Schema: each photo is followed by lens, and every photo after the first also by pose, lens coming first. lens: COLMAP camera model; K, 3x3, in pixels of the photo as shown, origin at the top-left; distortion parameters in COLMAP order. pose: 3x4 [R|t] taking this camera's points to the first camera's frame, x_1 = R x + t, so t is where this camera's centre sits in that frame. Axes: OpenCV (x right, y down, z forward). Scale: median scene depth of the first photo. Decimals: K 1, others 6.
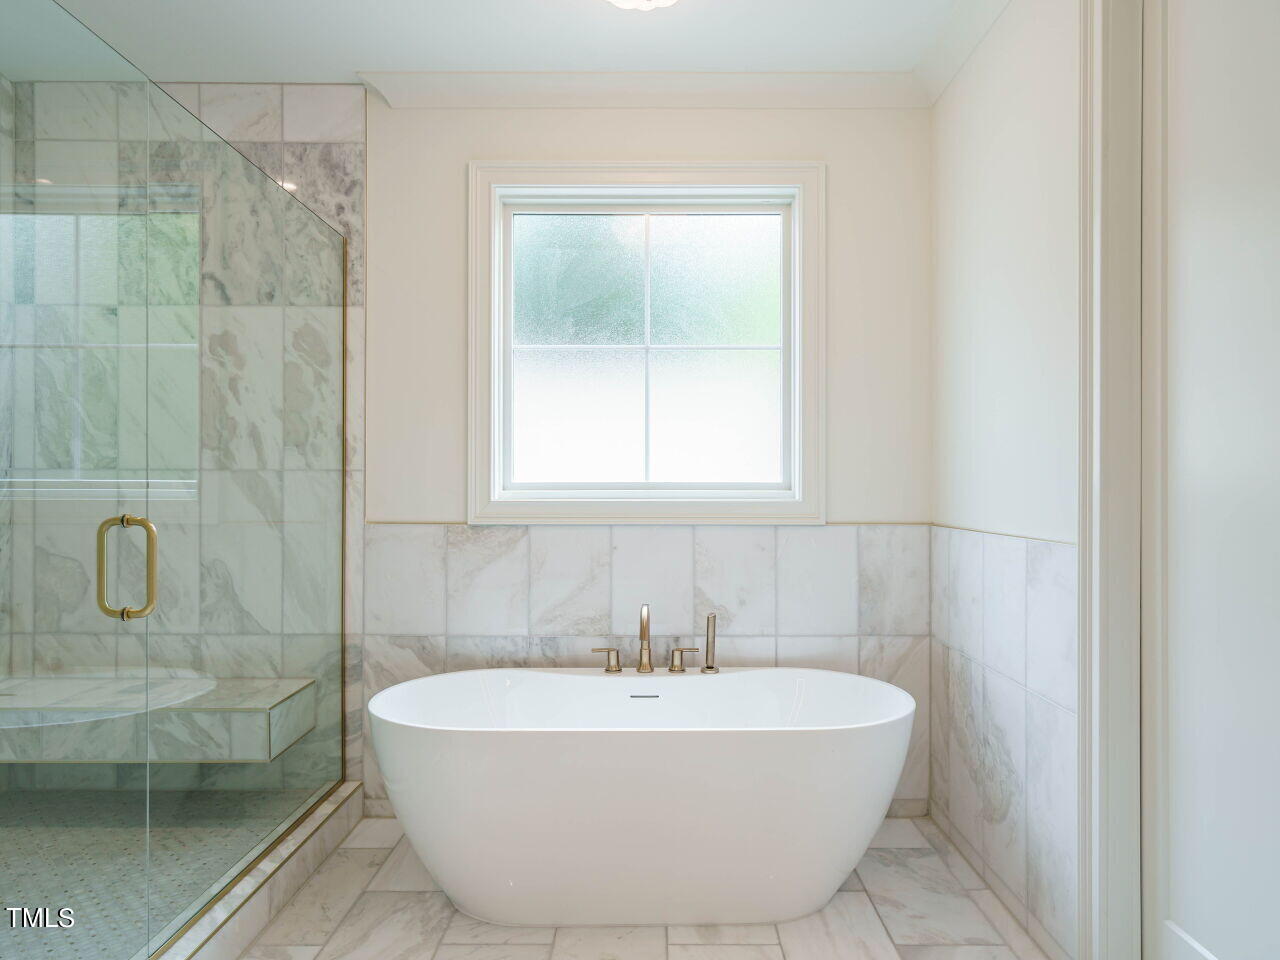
lens RADIAL K [[816.8, 0, 645.4], [0, 816.8, 475.1], [0, 0, 1]] dist [-0.001389, -0.000135]
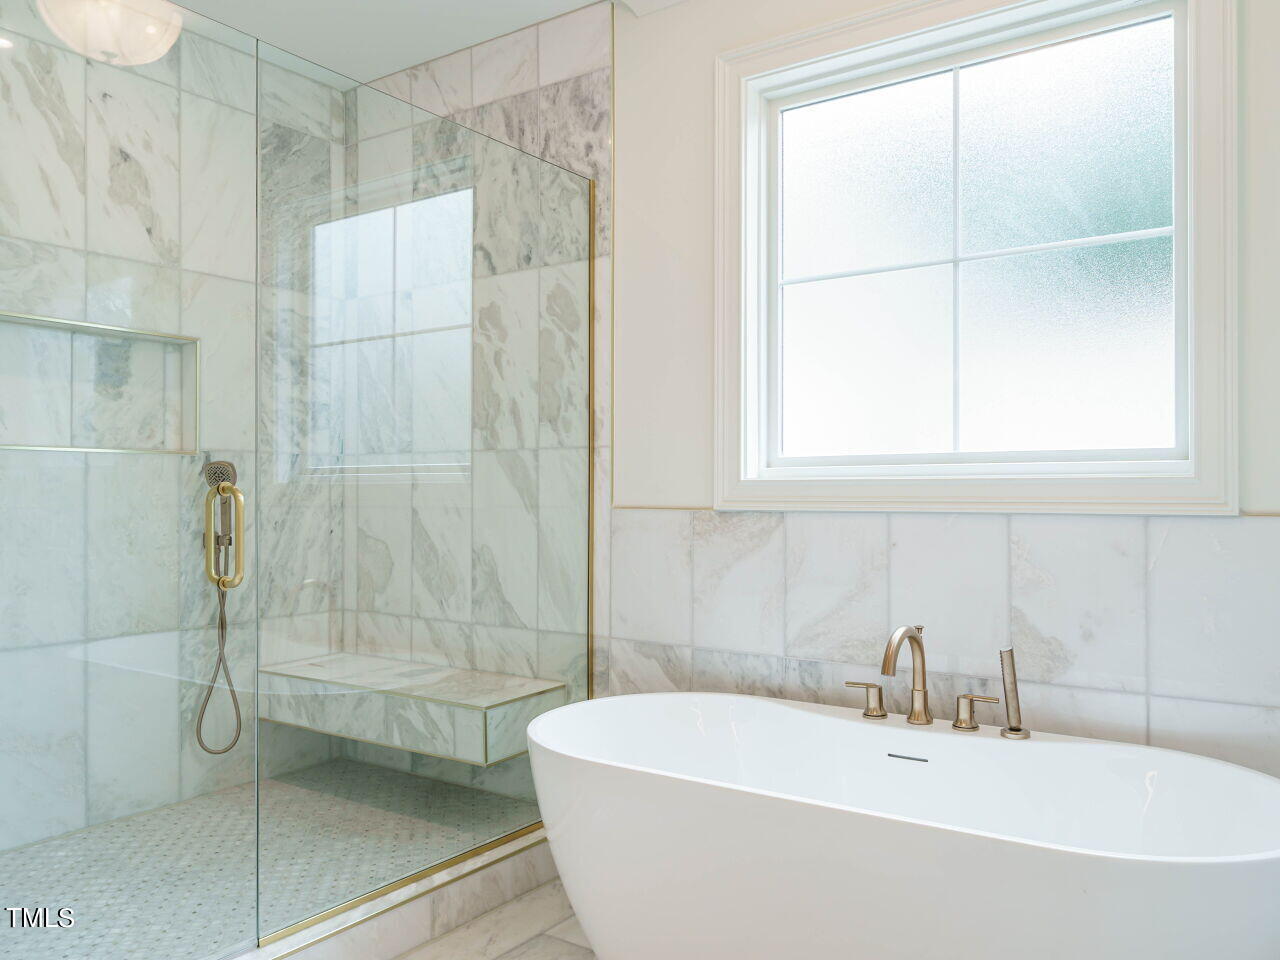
lens RADIAL K [[967.9, 0, 681.1], [0, 967.9, 473.1], [0, 0, 1]] dist [-0.001290, -0.000555]
pose [[0.825801, -0.015938, -0.563737, 0.291303], [0.014803, 0.999869, -0.006584, 0.030204], [0.563768, -0.002908, 0.825928, 0.203108]]
